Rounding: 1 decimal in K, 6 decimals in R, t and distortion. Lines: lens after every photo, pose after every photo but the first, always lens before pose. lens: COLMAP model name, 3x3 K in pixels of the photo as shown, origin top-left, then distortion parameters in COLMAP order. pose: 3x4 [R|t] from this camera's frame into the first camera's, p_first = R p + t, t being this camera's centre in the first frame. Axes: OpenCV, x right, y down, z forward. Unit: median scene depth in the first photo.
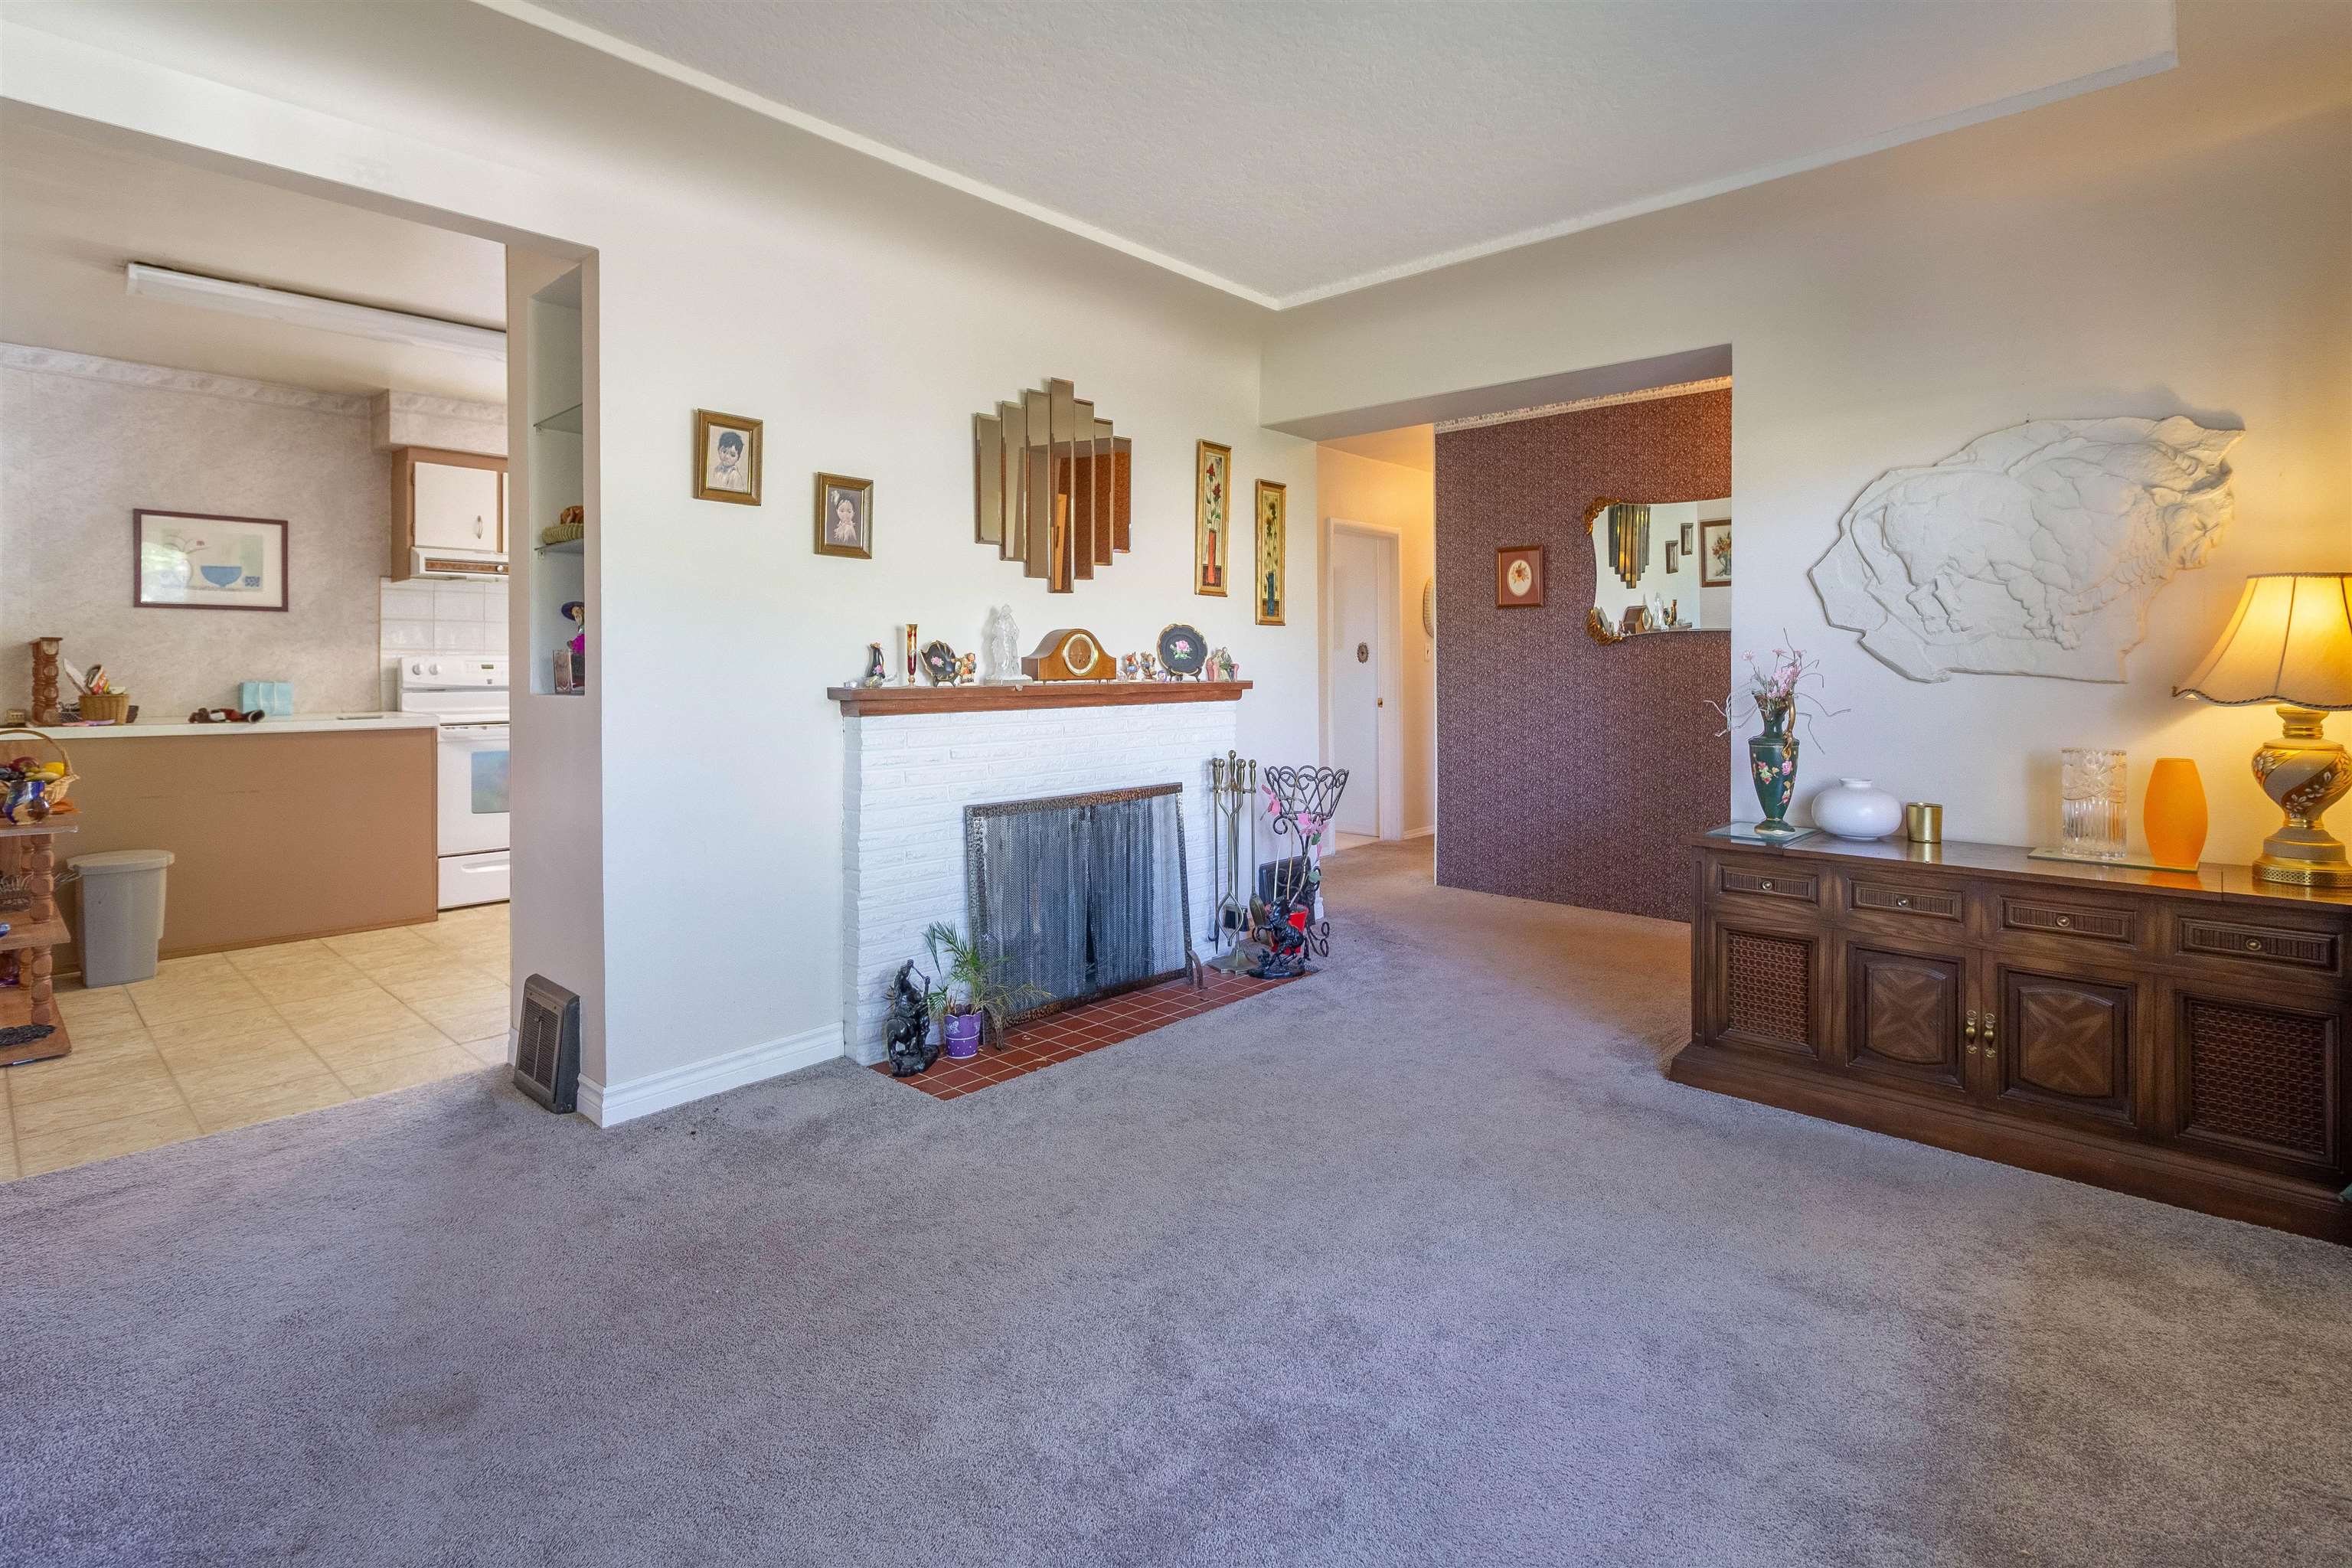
lens RADIAL K [[1106.2, 0, 1179.4], [0, 1106.2, 664.1], [0, 0, 1]] dist [0.013703, -0.000701]
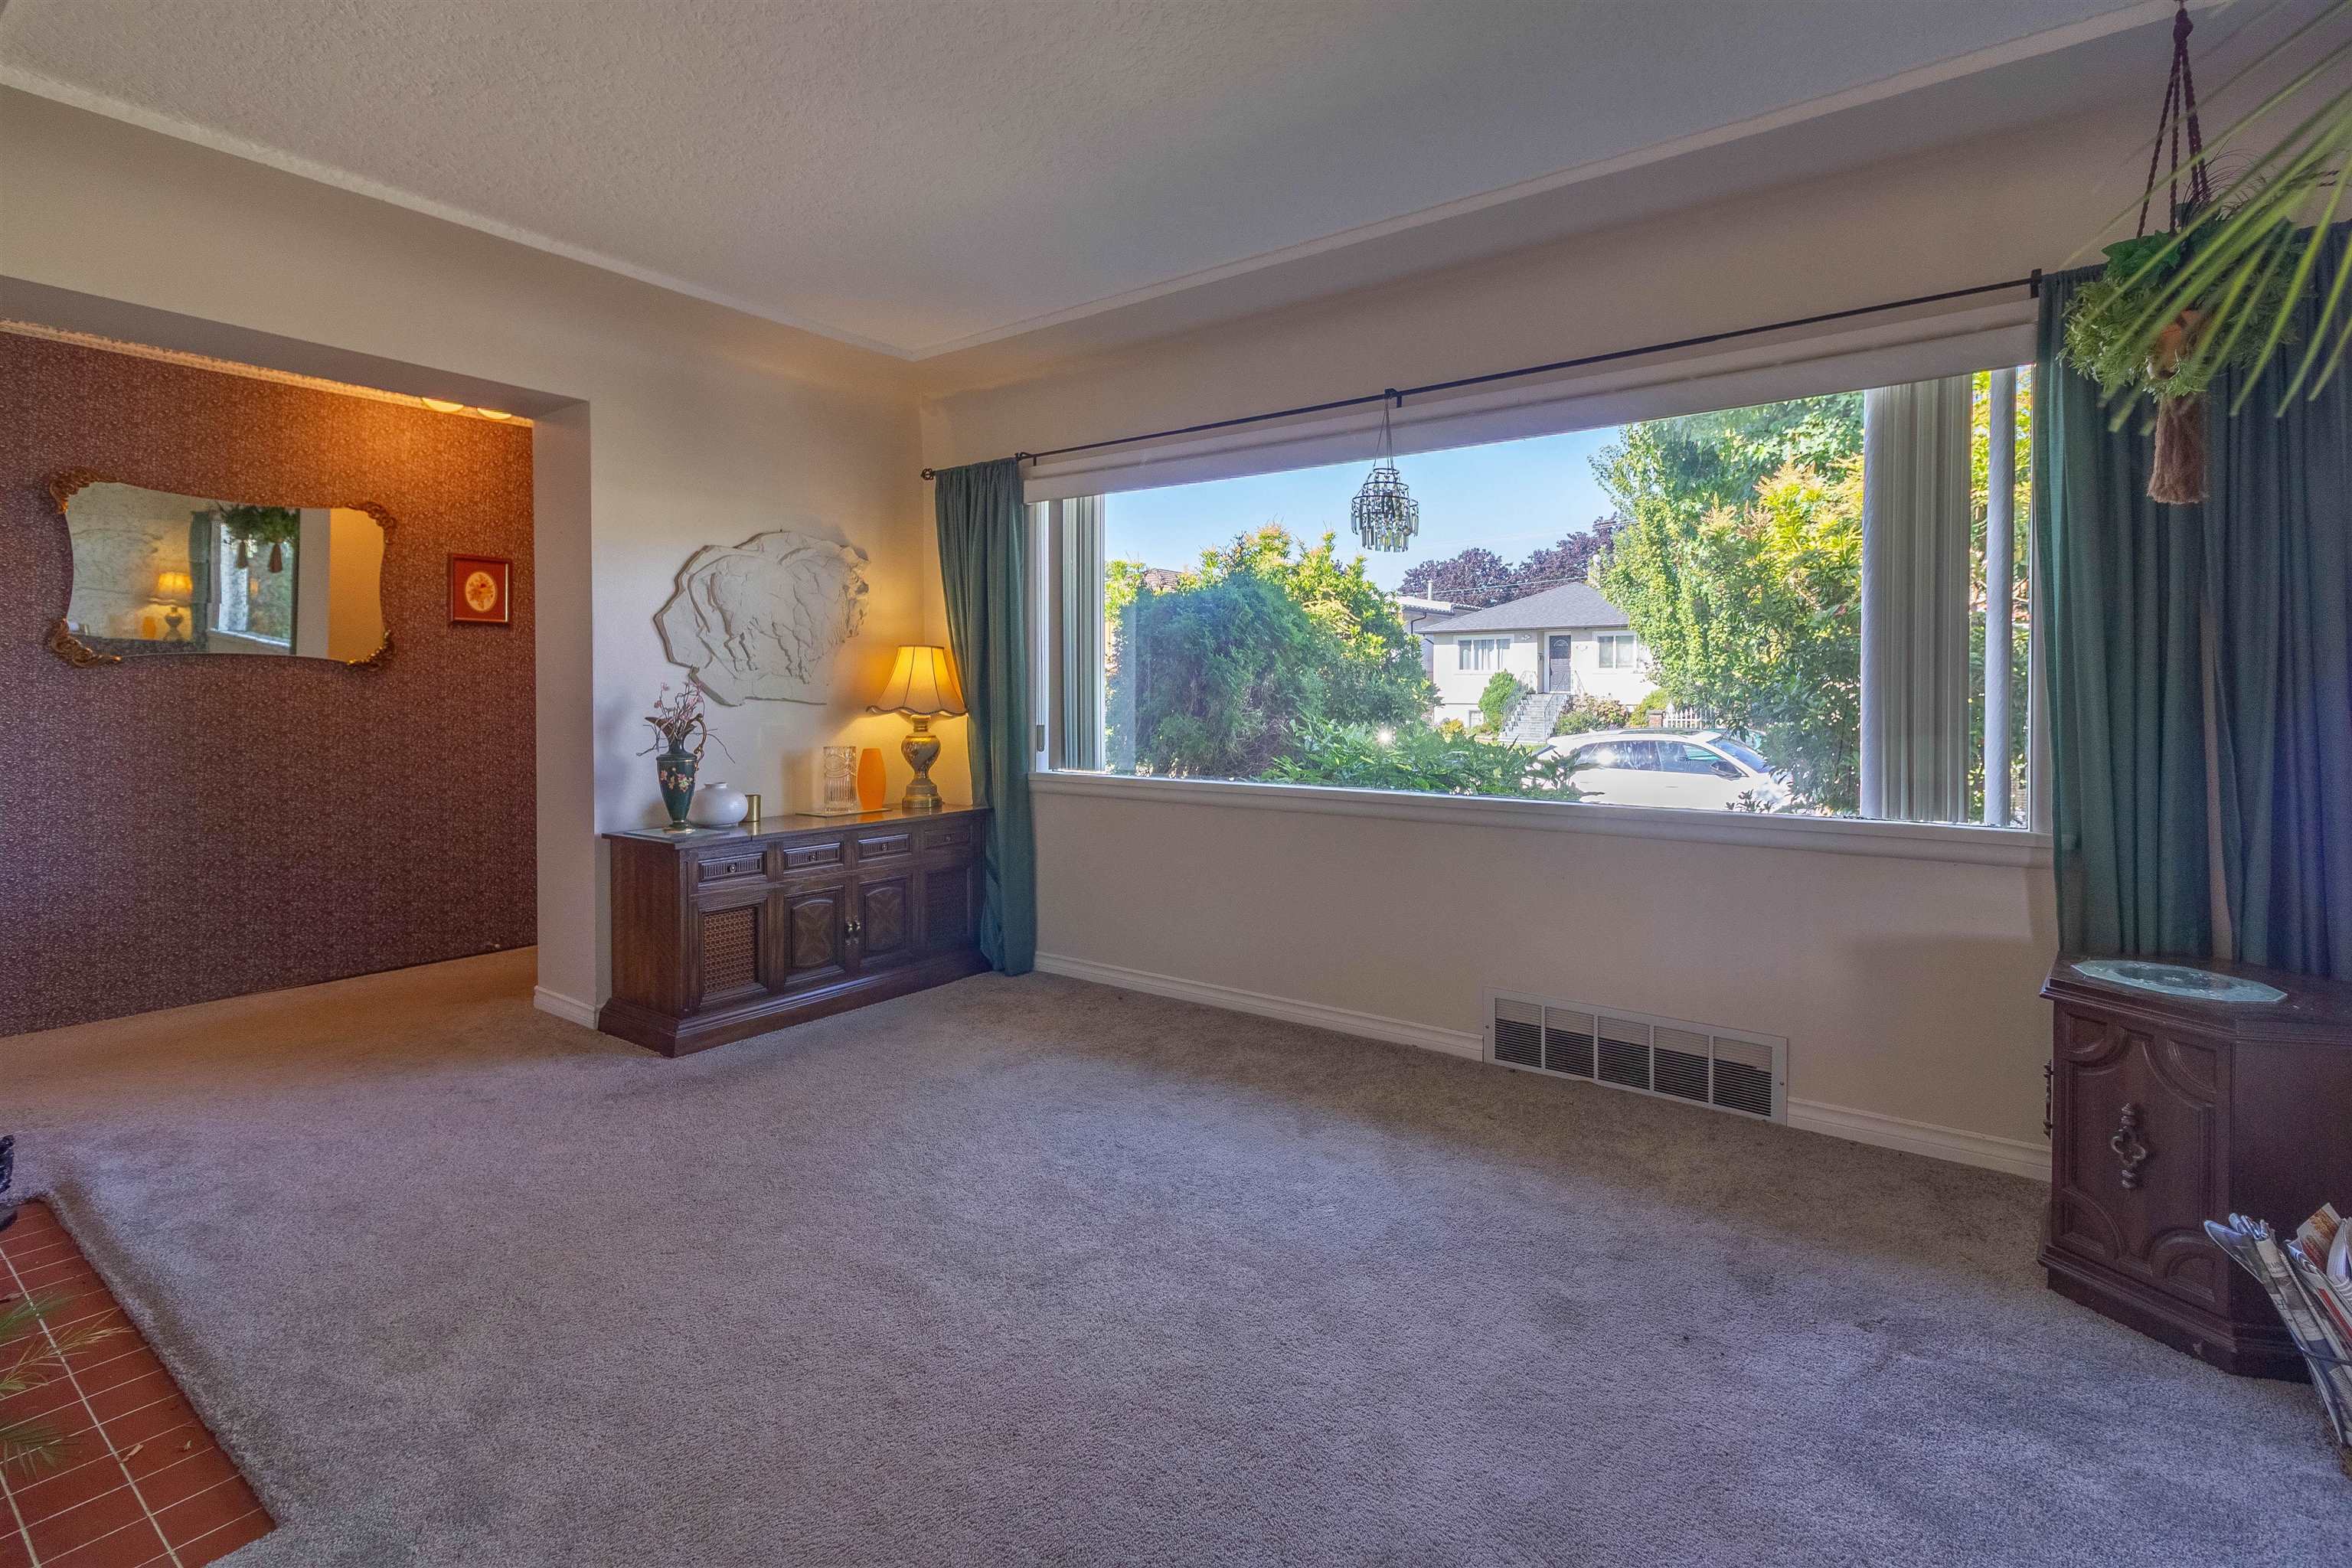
lens RADIAL K [[1106.2, 0, 1164.0], [0, 1106.2, 700.4], [0, 0, 1]] dist [0.013703, -0.000701]
pose [[-0.123457, -0.002926, 0.992346, -0.761598], [-0.003056, 0.999992, 0.002568, 0.004131], [-0.992345, -0.002715, -0.123465, 0.665129]]
